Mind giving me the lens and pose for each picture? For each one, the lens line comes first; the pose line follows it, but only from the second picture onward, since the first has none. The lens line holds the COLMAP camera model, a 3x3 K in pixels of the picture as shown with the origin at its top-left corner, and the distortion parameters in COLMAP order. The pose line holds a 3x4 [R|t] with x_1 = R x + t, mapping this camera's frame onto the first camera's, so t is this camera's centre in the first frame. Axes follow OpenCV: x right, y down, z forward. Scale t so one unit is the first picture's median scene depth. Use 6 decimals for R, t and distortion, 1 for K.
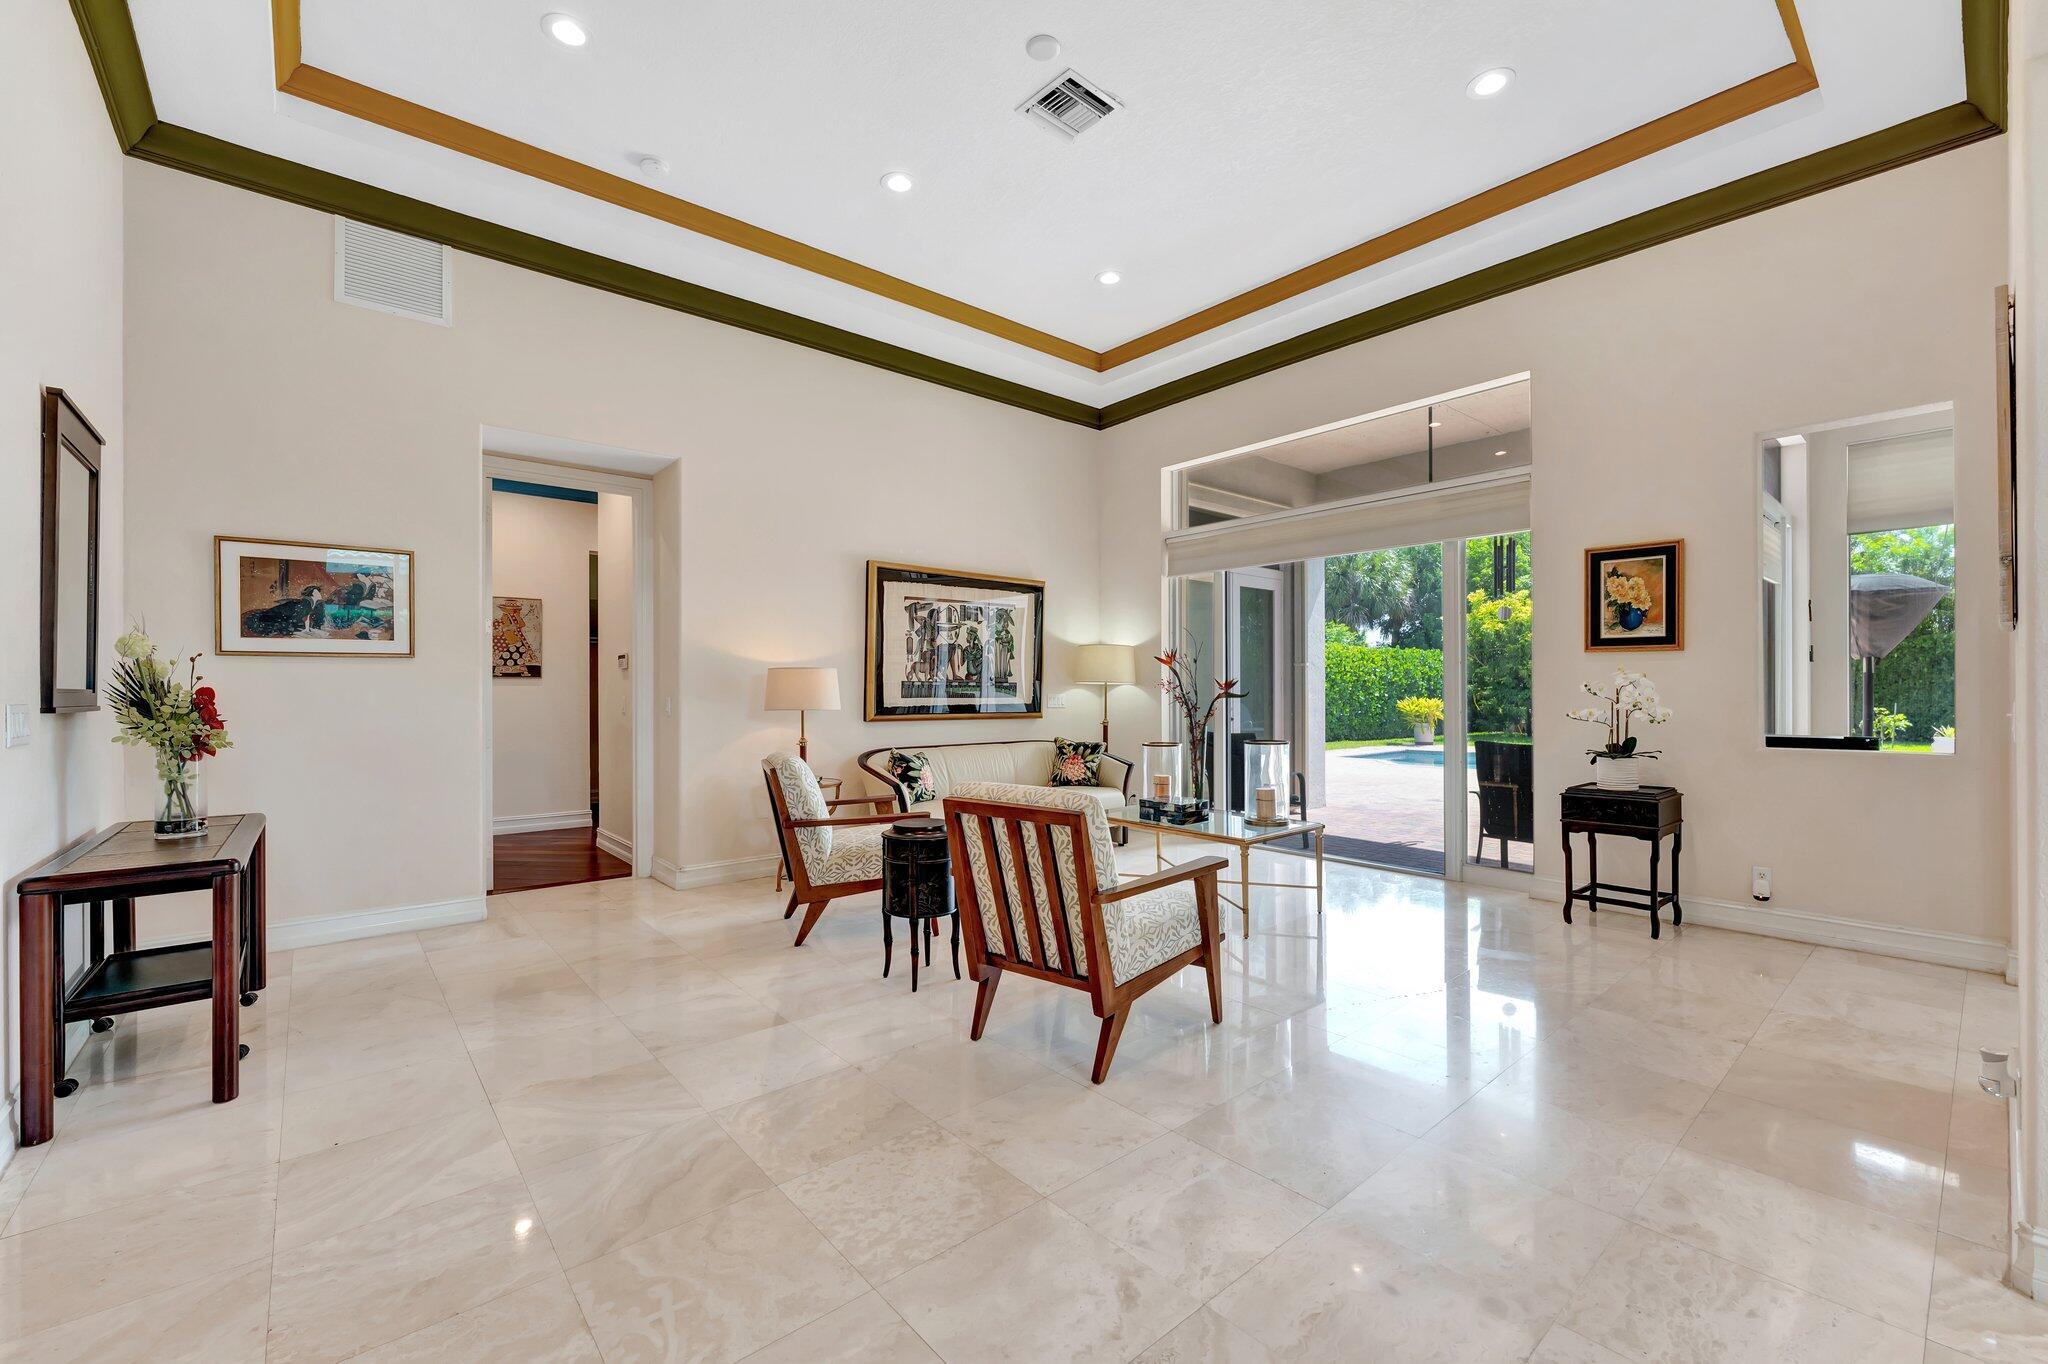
lens RADIAL K [[831.2, 0, 1024.0], [0, 831.2, 682.0], [0, 0, 1]] dist [0.000514, 0.000024]
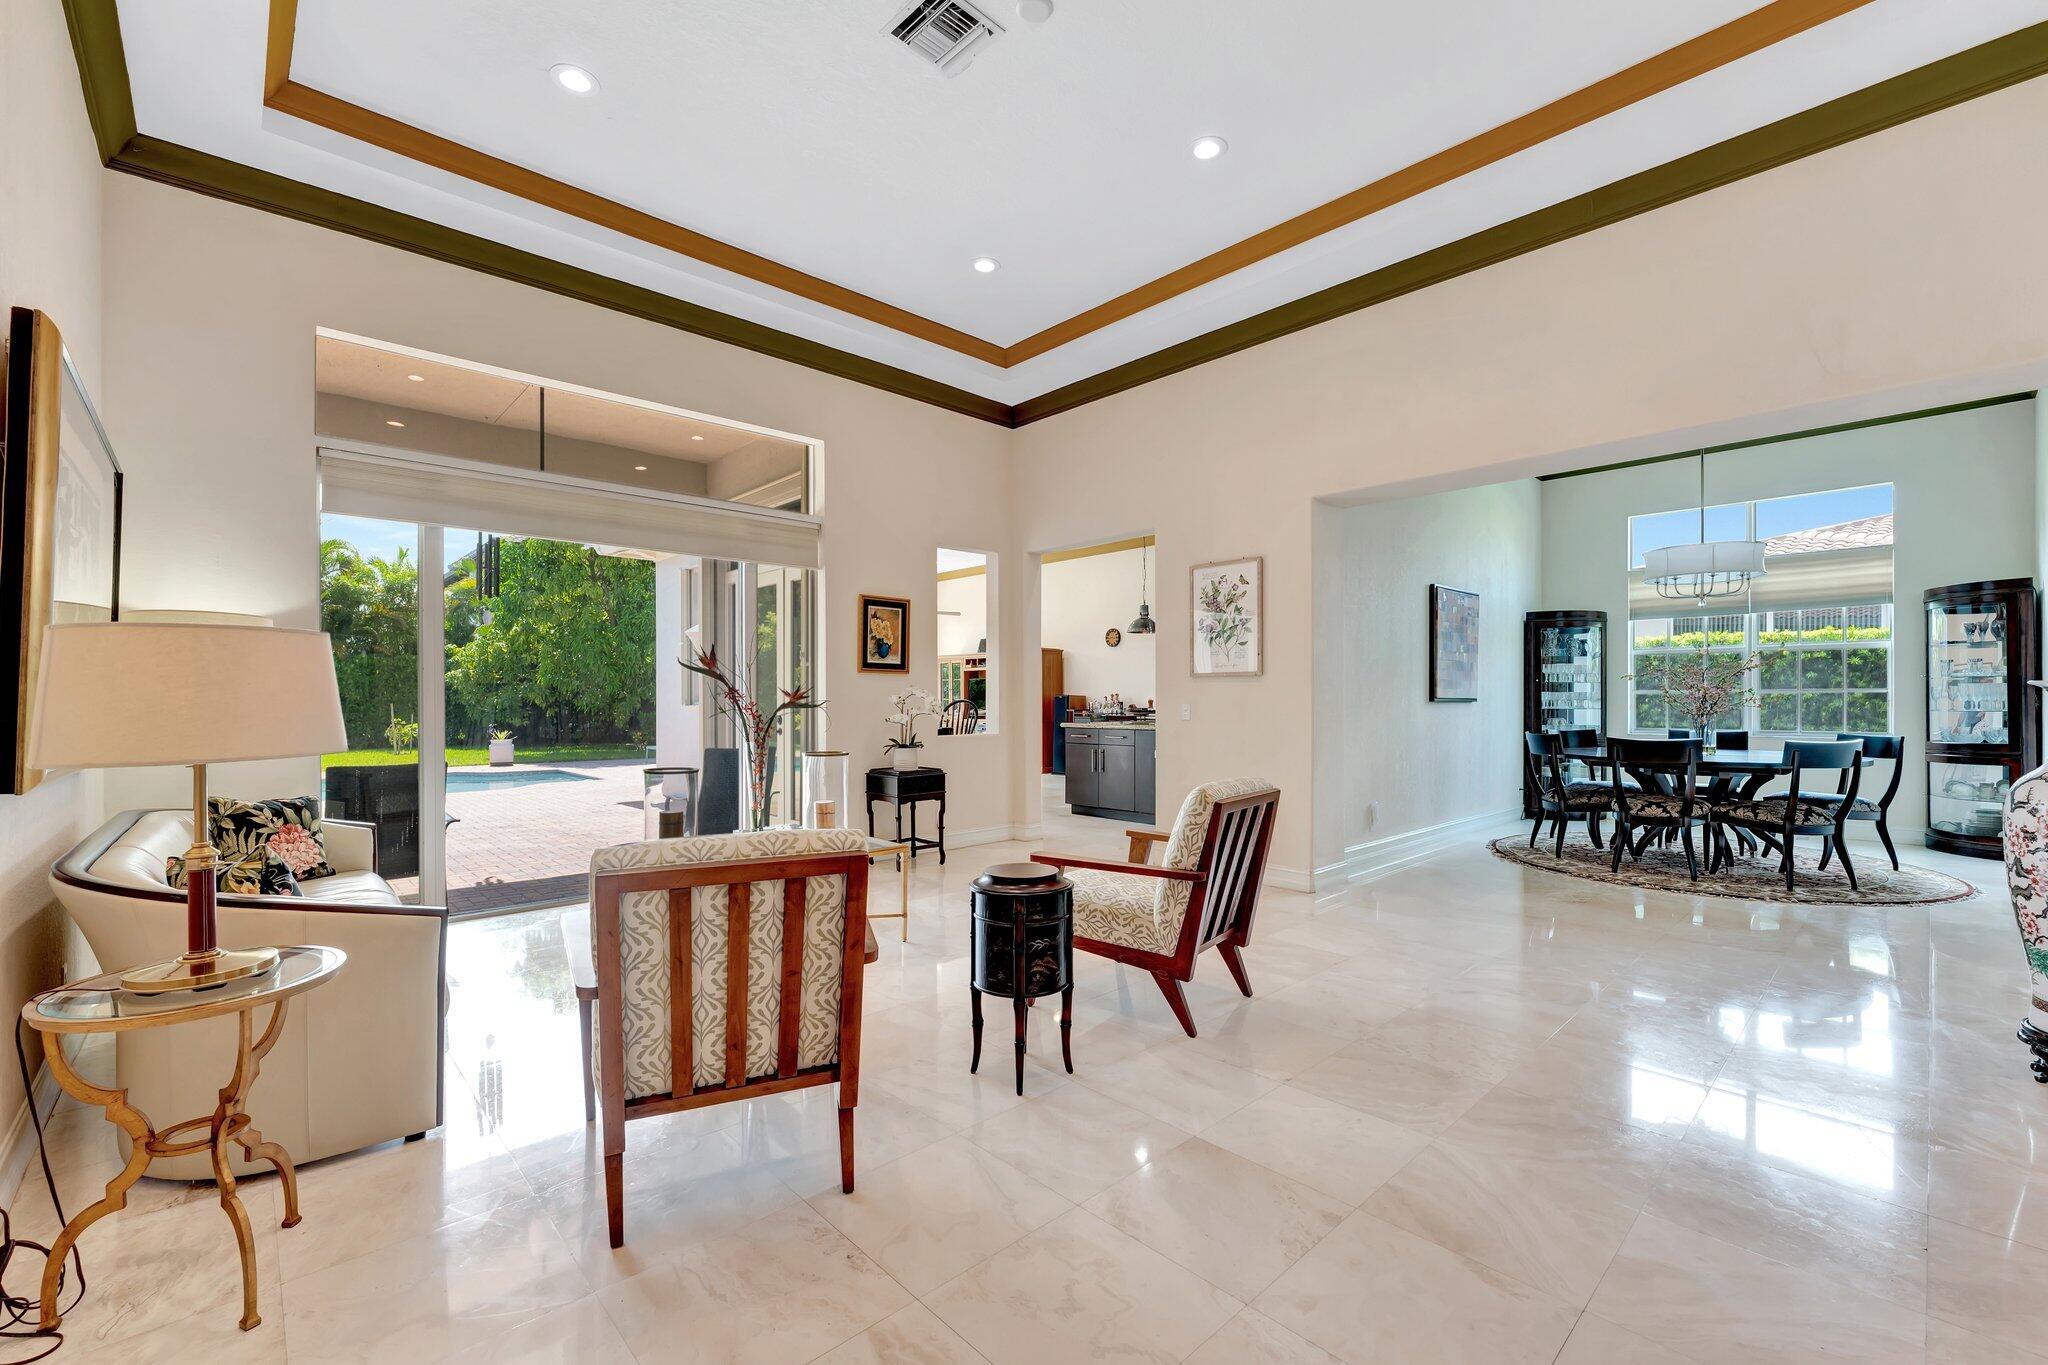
lens RADIAL K [[854.4, 0, 1028.6], [0, 854.4, 699.3], [0, 0, 1]] dist [-0.002406, -0.000225]
pose [[-0.047277, 0.005590, 0.998866, -0.763695], [-0.006698, 0.999960, -0.005913, 0.015020], [-0.998859, -0.006970, -0.047237, 0.866878]]
